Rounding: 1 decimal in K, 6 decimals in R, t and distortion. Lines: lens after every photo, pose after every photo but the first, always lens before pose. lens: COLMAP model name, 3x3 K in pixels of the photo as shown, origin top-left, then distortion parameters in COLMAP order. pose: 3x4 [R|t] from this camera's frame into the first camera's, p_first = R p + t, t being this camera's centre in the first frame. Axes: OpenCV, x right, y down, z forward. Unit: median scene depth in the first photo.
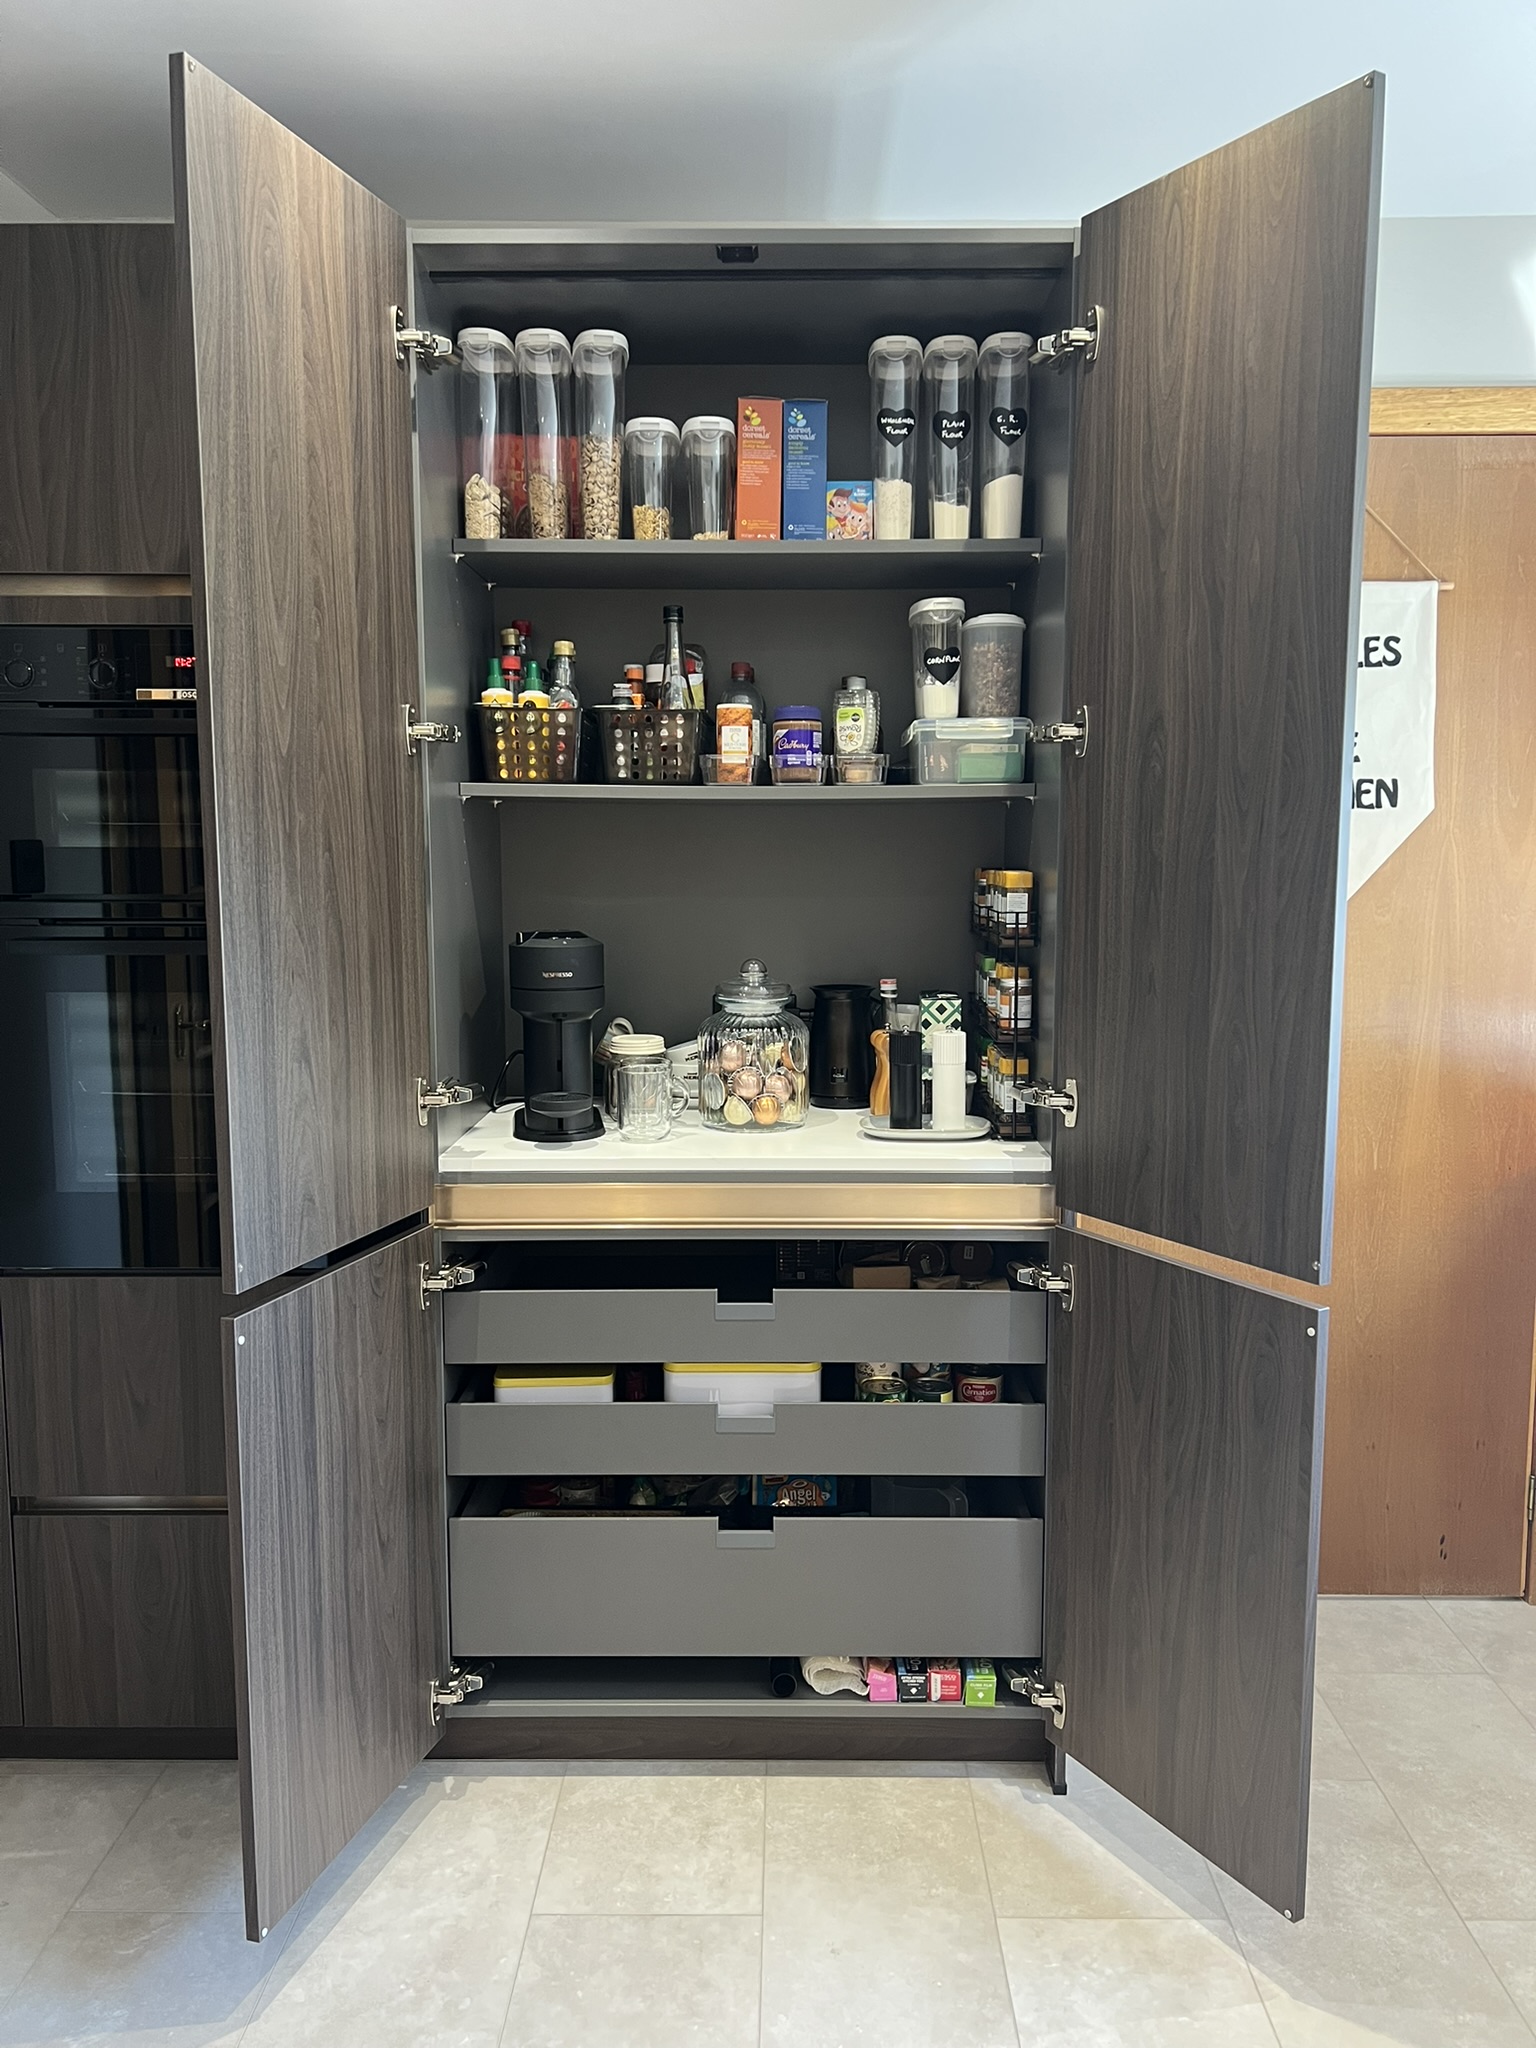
lens RADIAL K [[1528.1, 0, 787.5], [0, 1528.1, 1020.1], [0, 0, 1]] dist [0.055712, -0.067200]
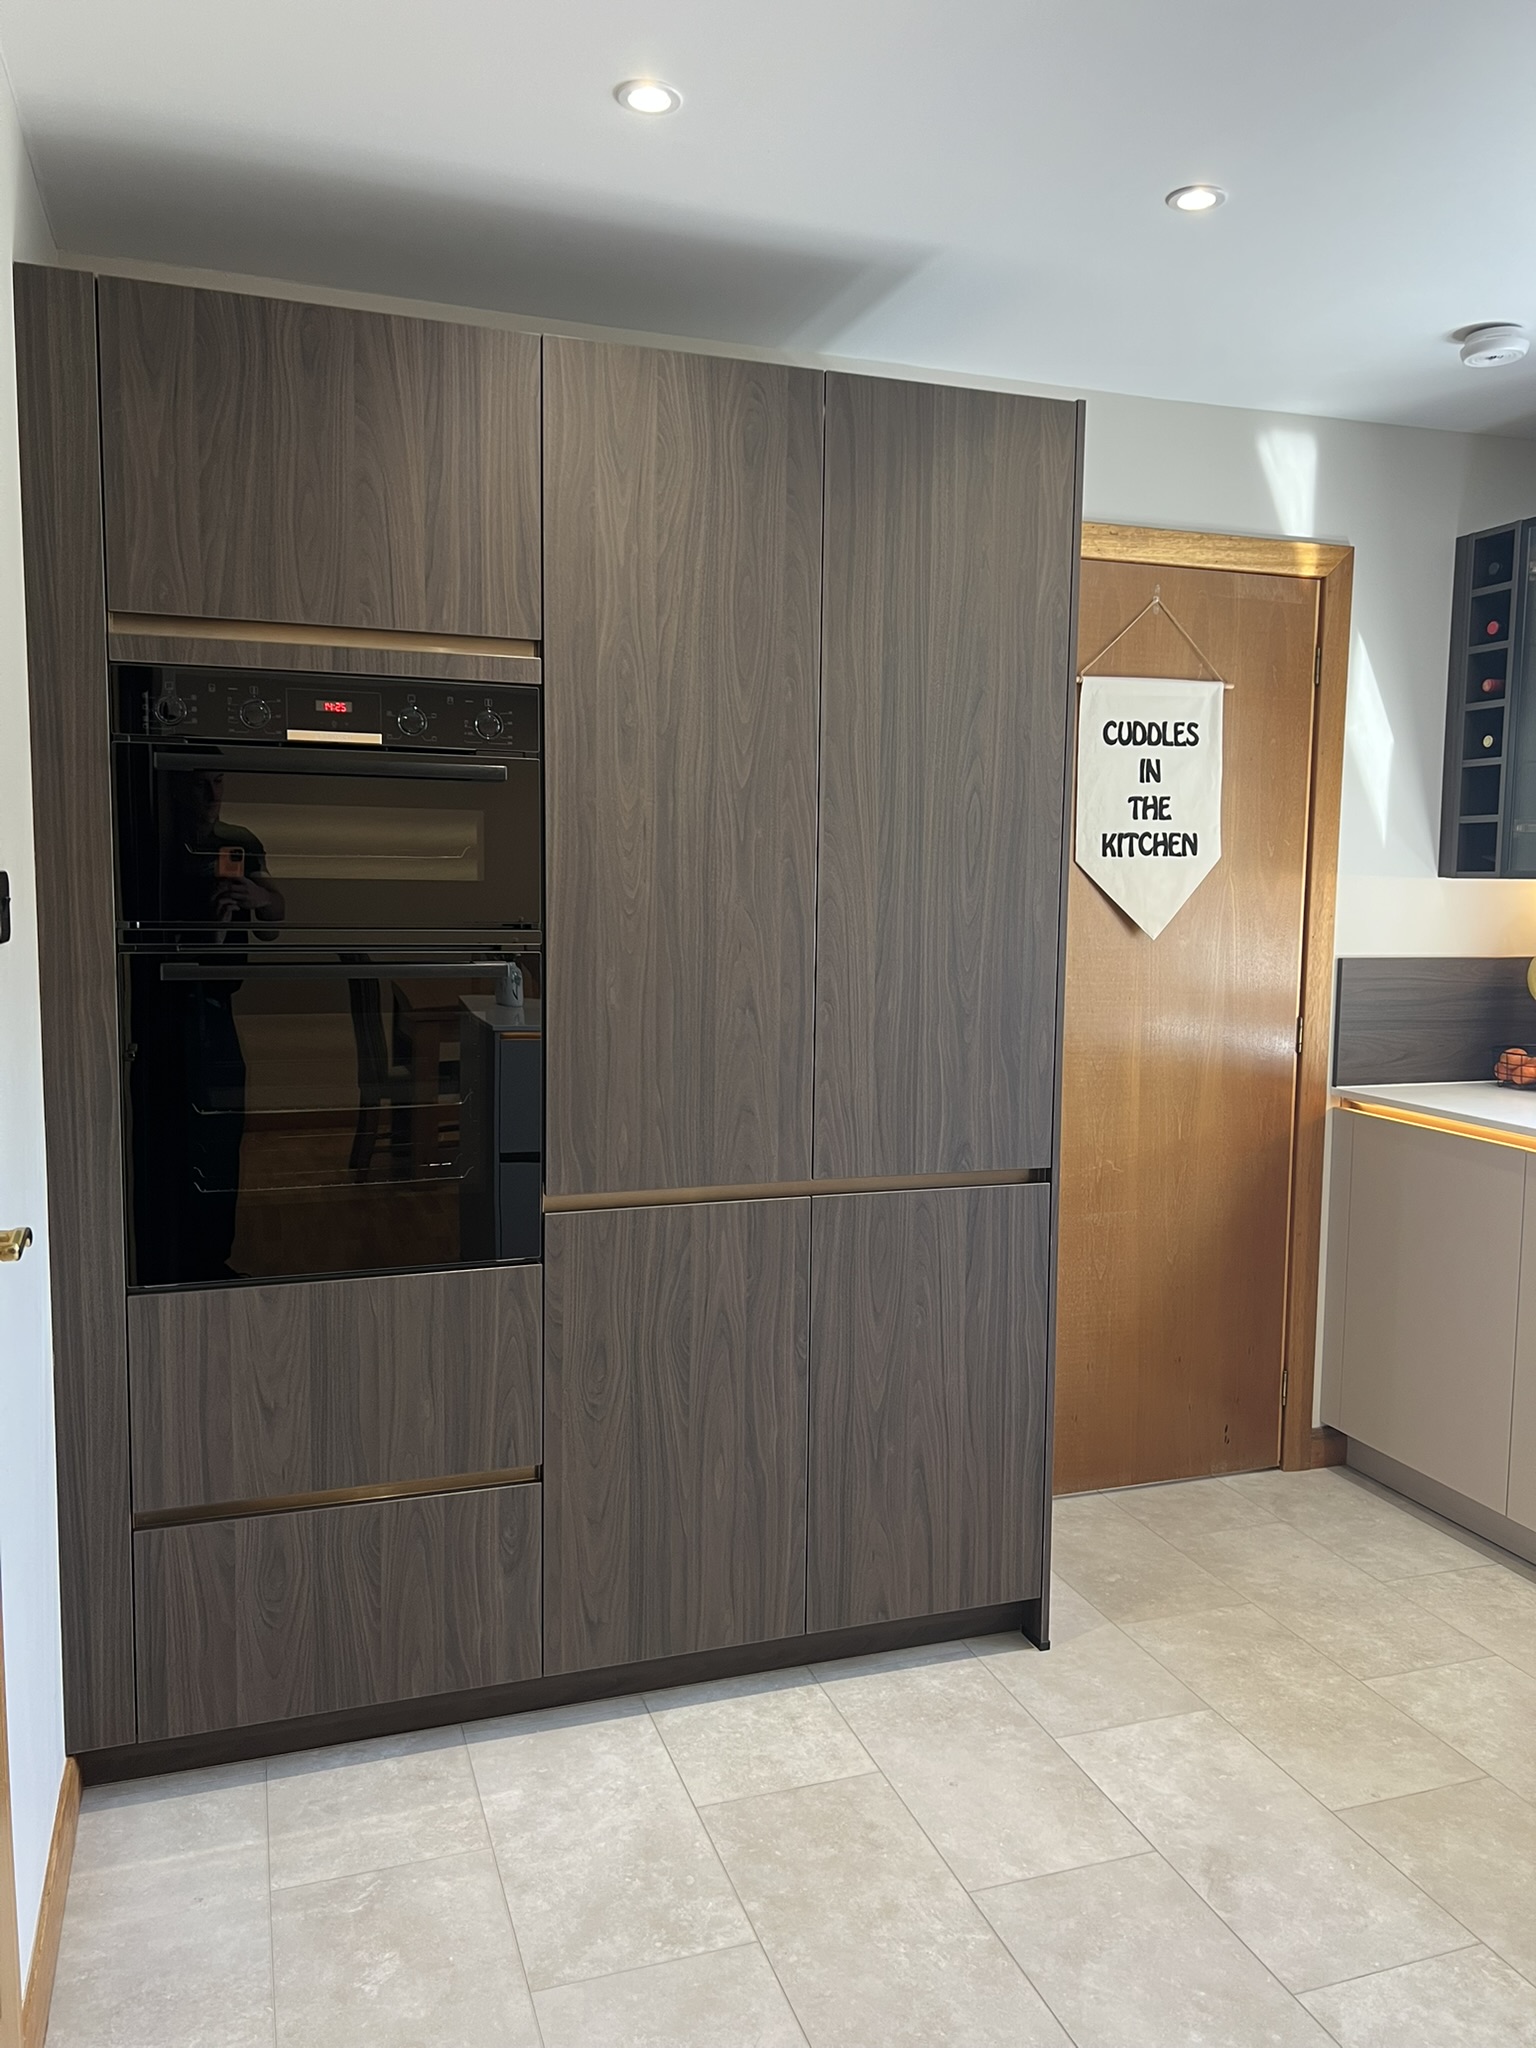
lens RADIAL K [[1528.1, 0, 773.4], [0, 1528.1, 1019.1], [0, 0, 1]] dist [0.055712, -0.067200]
pose [[0.942960, -0.020503, 0.332273, -0.376092], [0.026923, 0.999529, -0.014730, 0.008087], [-0.331814, 0.022836, 0.943068, -0.090884]]
